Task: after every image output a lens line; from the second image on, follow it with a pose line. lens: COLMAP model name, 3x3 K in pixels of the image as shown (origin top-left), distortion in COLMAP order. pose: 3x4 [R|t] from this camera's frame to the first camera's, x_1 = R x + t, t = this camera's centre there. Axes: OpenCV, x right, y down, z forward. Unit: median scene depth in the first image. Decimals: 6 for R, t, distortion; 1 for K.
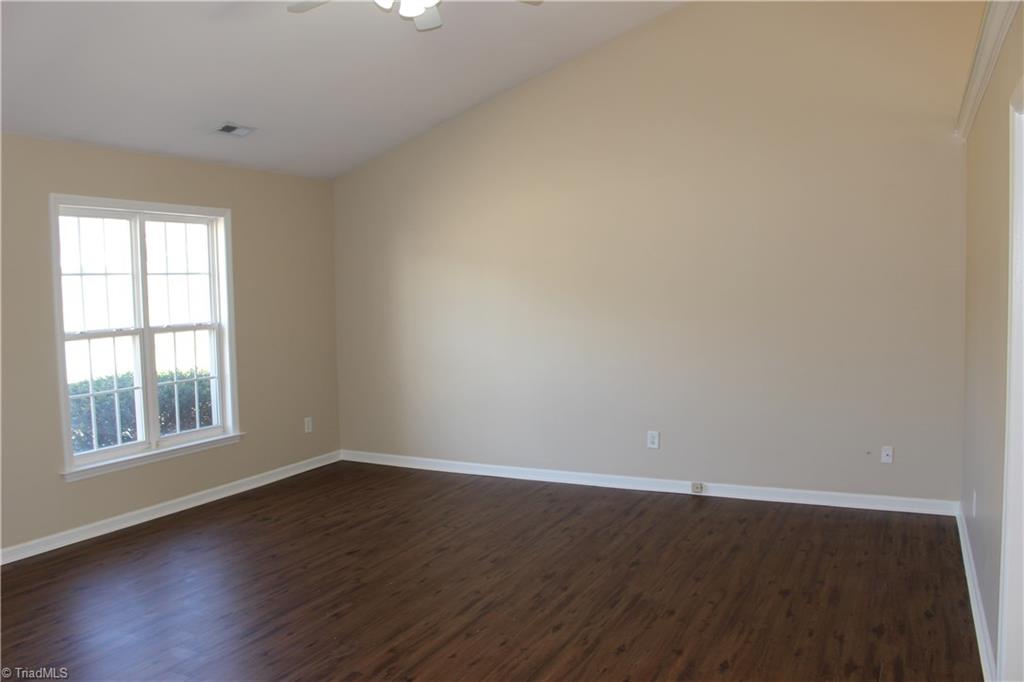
lens RADIAL K [[835.0, 0, 510.2], [0, 835.0, 346.2], [0, 0, 1]] dist [-0.164603, 0.135324]
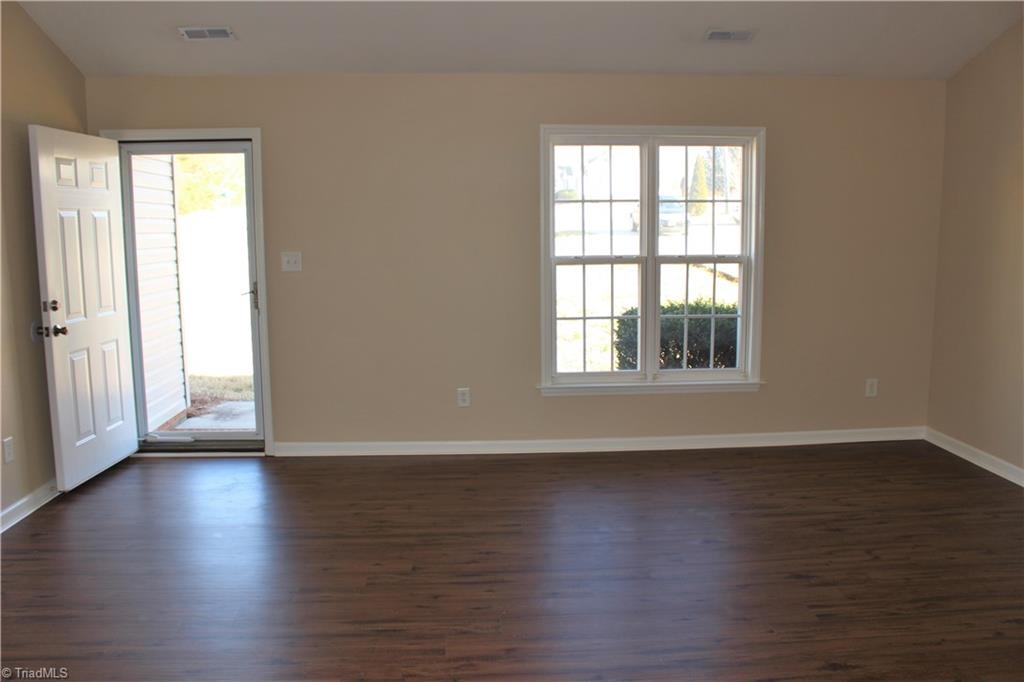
lens RADIAL K [[853.7, 0, 512.5], [0, 853.7, 358.7], [0, 0, 1]] dist [-0.164926, 0.135579]
pose [[0.507306, 0.159147, -0.846943, 0.341485], [-0.064391, 0.987052, 0.146906, -0.039990], [0.859357, -0.019990, 0.510985, 0.331982]]
